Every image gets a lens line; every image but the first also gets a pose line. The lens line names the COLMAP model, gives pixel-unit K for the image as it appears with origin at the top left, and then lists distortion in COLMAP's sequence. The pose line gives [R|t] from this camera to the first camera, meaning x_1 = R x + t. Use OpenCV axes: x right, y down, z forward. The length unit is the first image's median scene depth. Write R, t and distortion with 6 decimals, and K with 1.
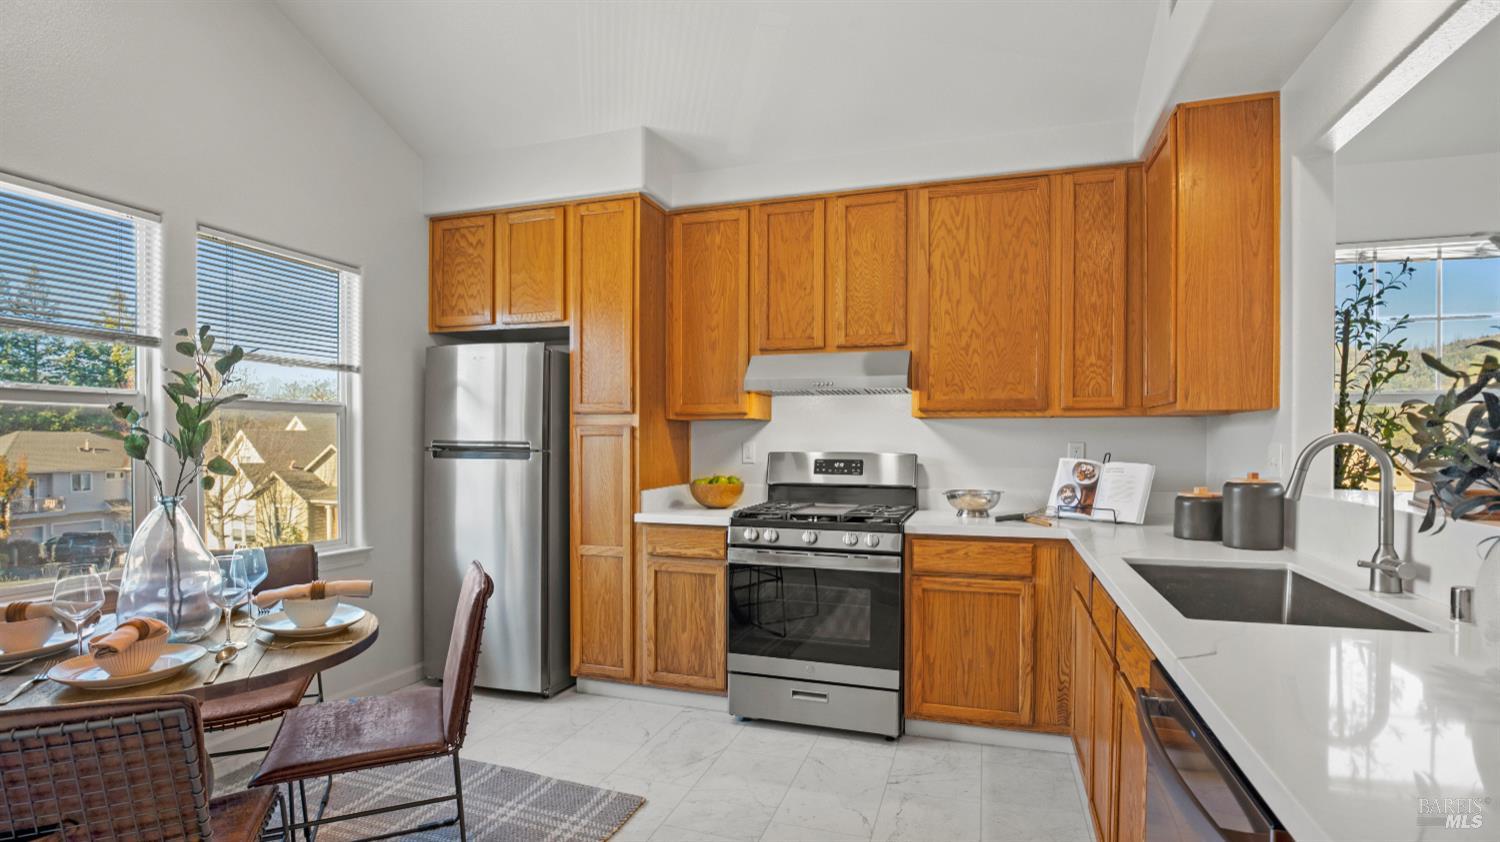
lens RADIAL K [[698.3, 0, 764.3], [0, 698.3, 458.7], [0, 0, 1]] dist [-0.032428, 0.005207]
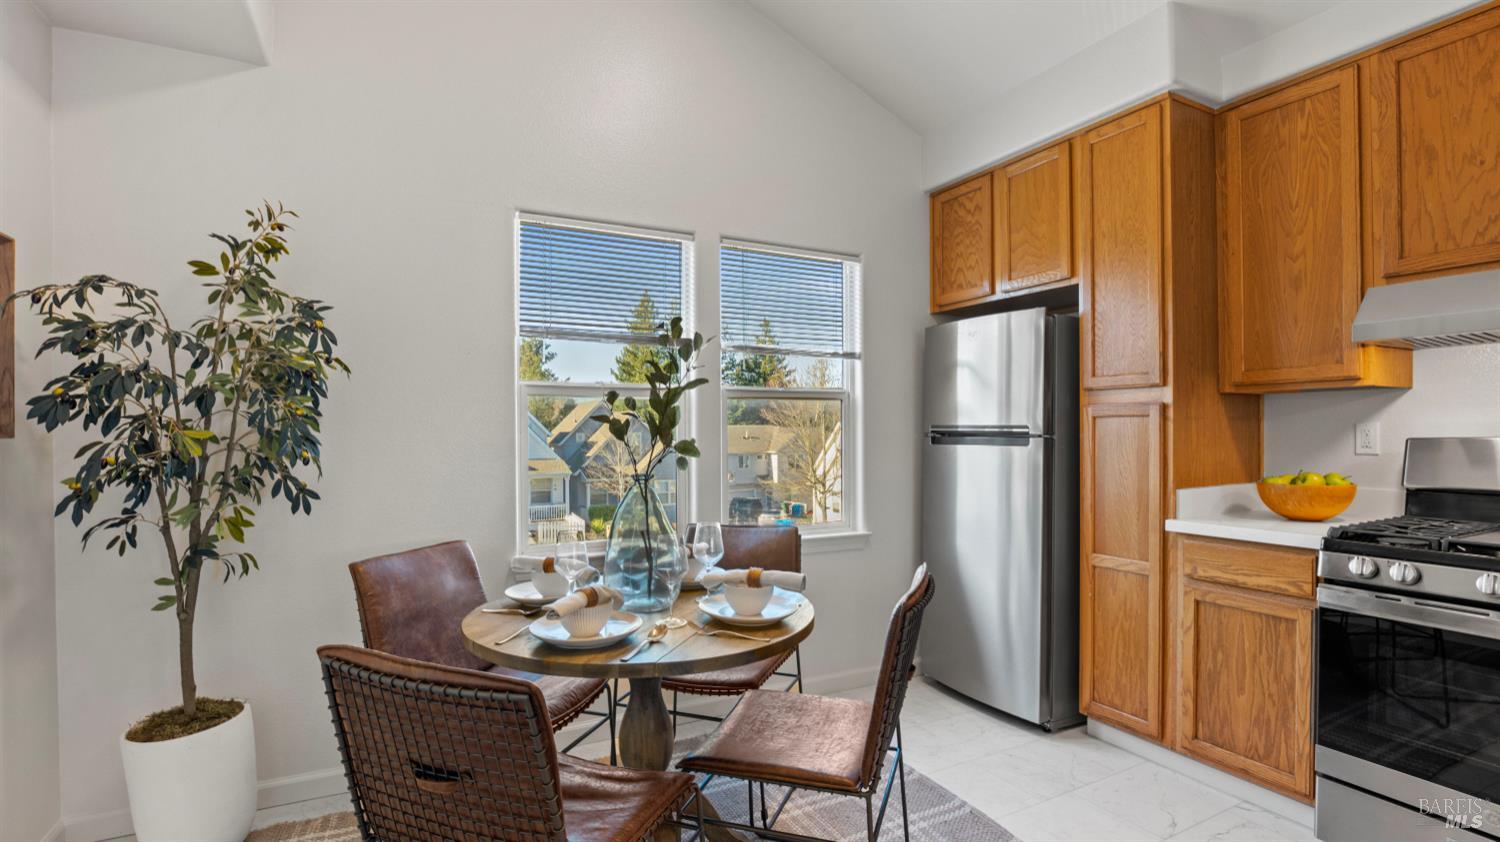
lens RADIAL K [[698.3, 0, 753.2], [0, 698.3, 435.4], [0, 0, 1]] dist [-0.032428, 0.005207]
pose [[0.710649, -0.002447, -0.703543, 0.021288], [-0.009339, 0.999873, -0.012911, 0.002079], [0.703485, 0.015746, 0.710536, 0.158309]]
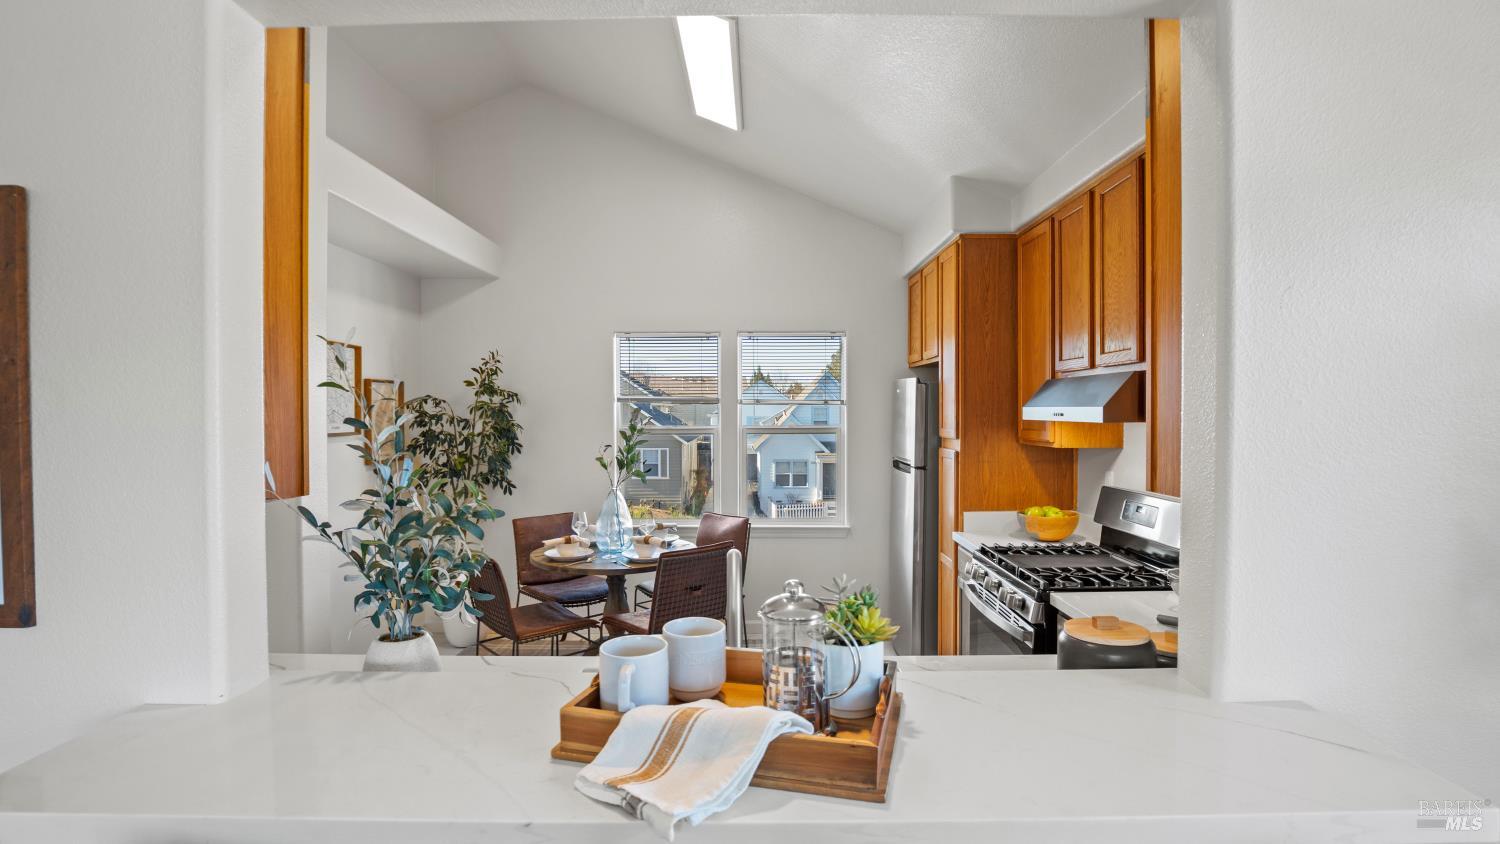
lens RADIAL K [[731.0, 0, 750.7], [0, 731.0, 430.6], [0, 0, 1]] dist [-0.019828, -0.000065]
pose [[0.298378, 0.022467, -0.954183, 0.791769], [-0.019630, 0.999656, 0.017400, -0.091521], [0.954246, 0.013539, 0.298717, 0.345892]]
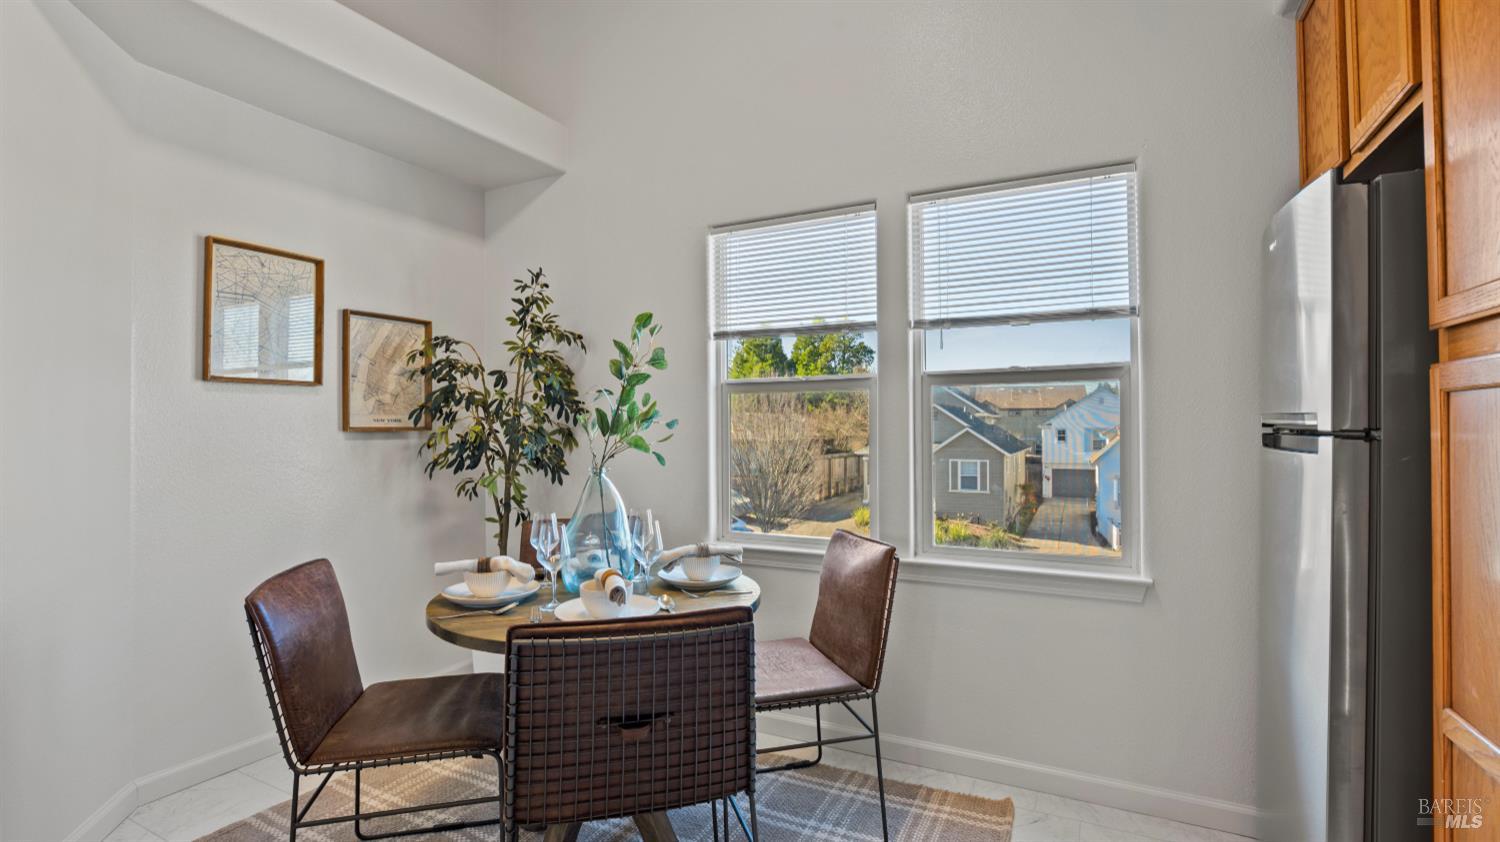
lens RADIAL K [[698.3, 0, 742.8], [0, 698.3, 424.6], [0, 0, 1]] dist [-0.032428, 0.005207]
pose [[-0.169081, -0.006717, -0.985579, 0.135053], [-0.017604, 0.999838, -0.003794, -0.009363], [0.985445, 0.016709, -0.169172, 0.716076]]
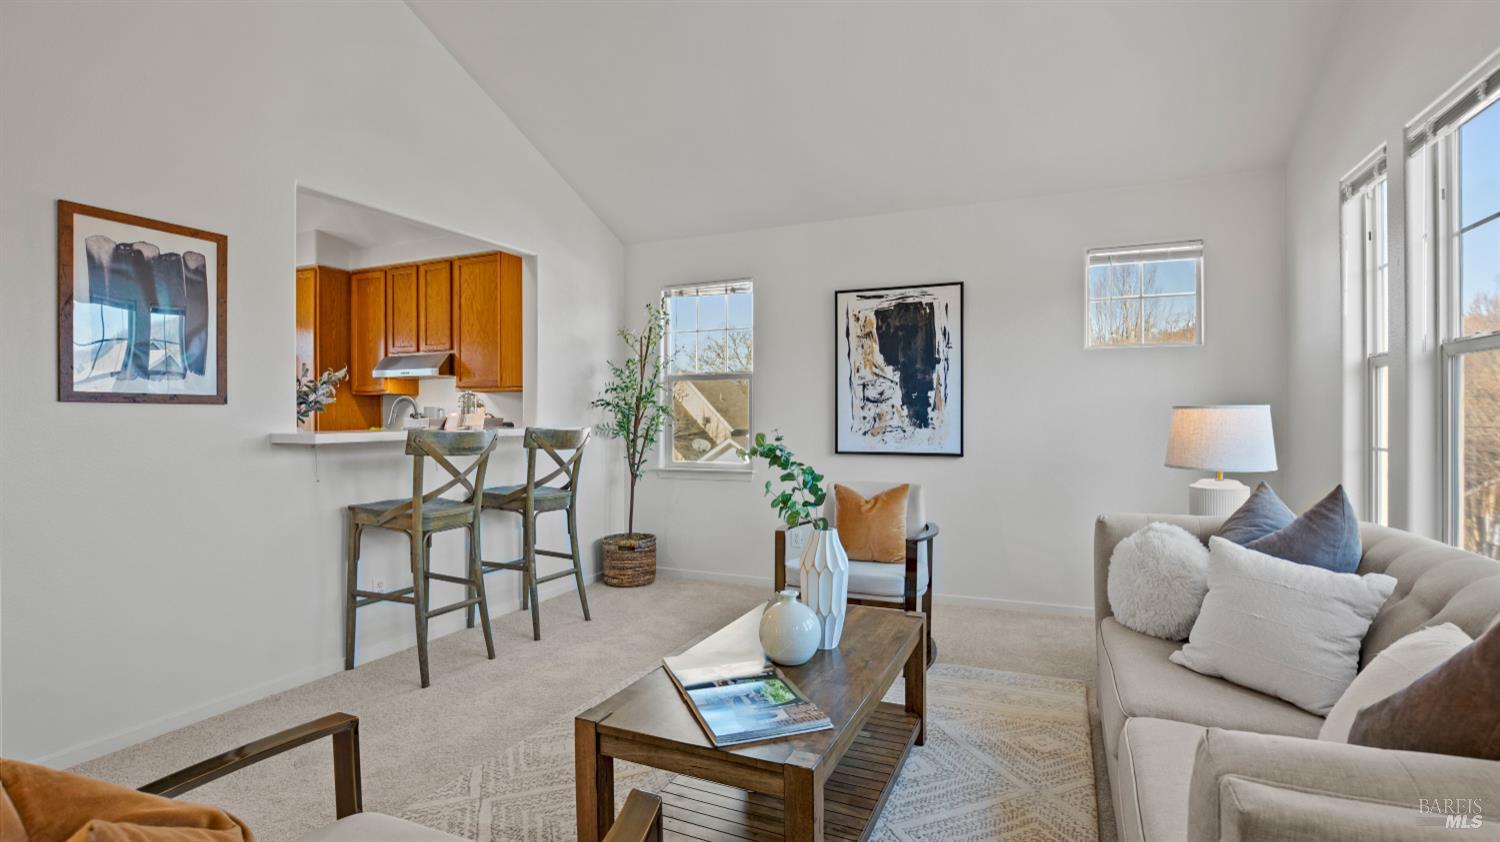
lens RADIAL K [[698.3, 0, 765.5], [0, 698.3, 425.1], [0, 0, 1]] dist [-0.032428, 0.005207]
pose [[0.995452, -0.004875, -0.095143, 1.087740], [0.003604, 0.999902, -0.013532, 0.046590], [0.095200, 0.013128, 0.995372, -0.608707]]
